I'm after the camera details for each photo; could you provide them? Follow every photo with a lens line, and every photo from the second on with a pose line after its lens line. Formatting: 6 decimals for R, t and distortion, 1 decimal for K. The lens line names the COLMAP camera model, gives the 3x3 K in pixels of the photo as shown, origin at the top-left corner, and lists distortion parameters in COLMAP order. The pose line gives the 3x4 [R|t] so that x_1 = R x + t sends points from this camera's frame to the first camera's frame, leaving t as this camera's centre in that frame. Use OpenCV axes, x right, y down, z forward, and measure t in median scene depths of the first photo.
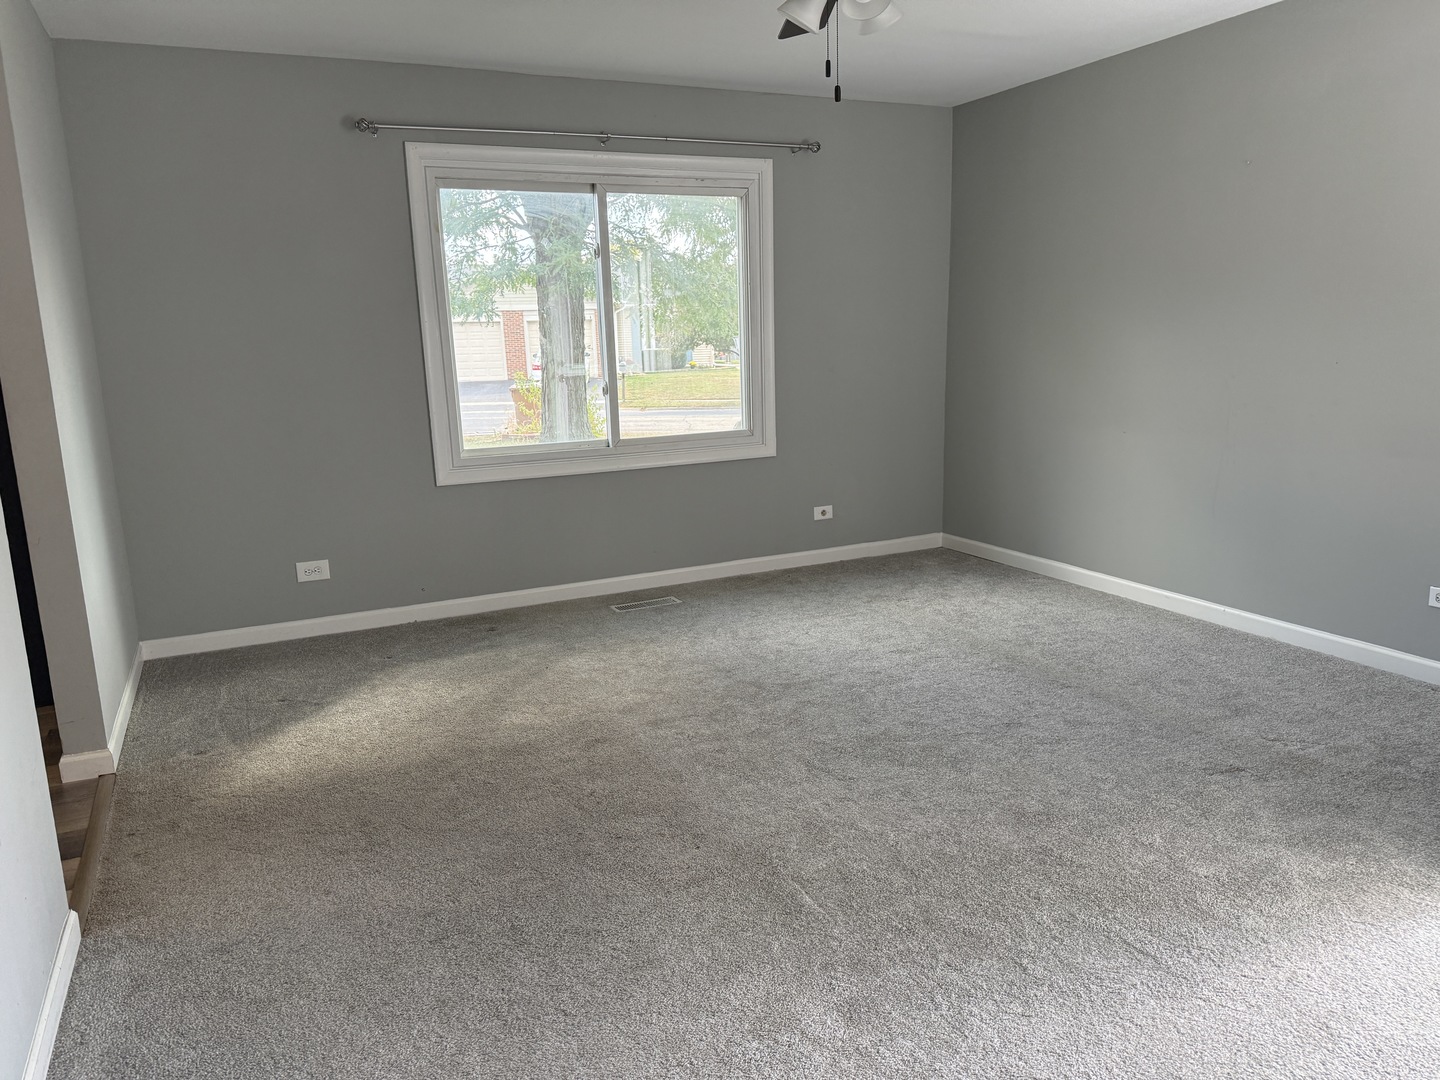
lens RADIAL K [[1019.7, 0, 720.0], [0, 1019.7, 540.0], [0, 0, 1]] dist [0.115927, -0.166104]
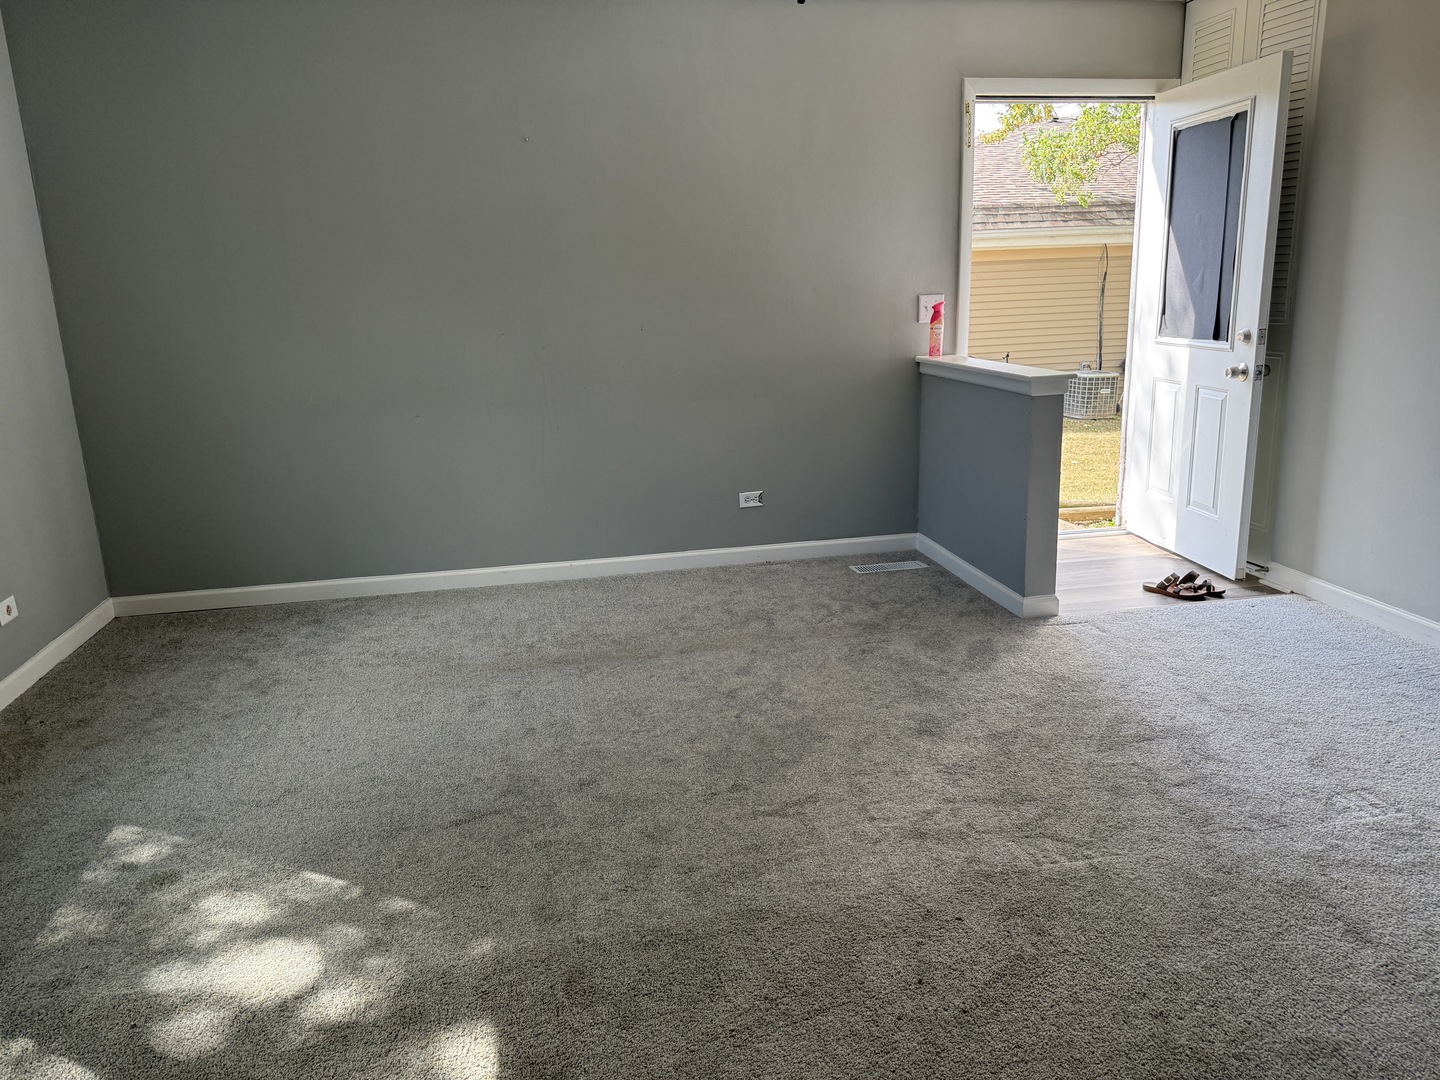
lens RADIAL K [[1019.7, 0, 720.0], [0, 1019.7, 540.0], [0, 0, 1]] dist [0.115927, -0.166104]
pose [[0.225522, -0.212312, 0.950823, -0.554156], [0.217164, 0.962365, 0.163381, -0.111654], [-0.949726, 0.169639, 0.263141, 0.666676]]
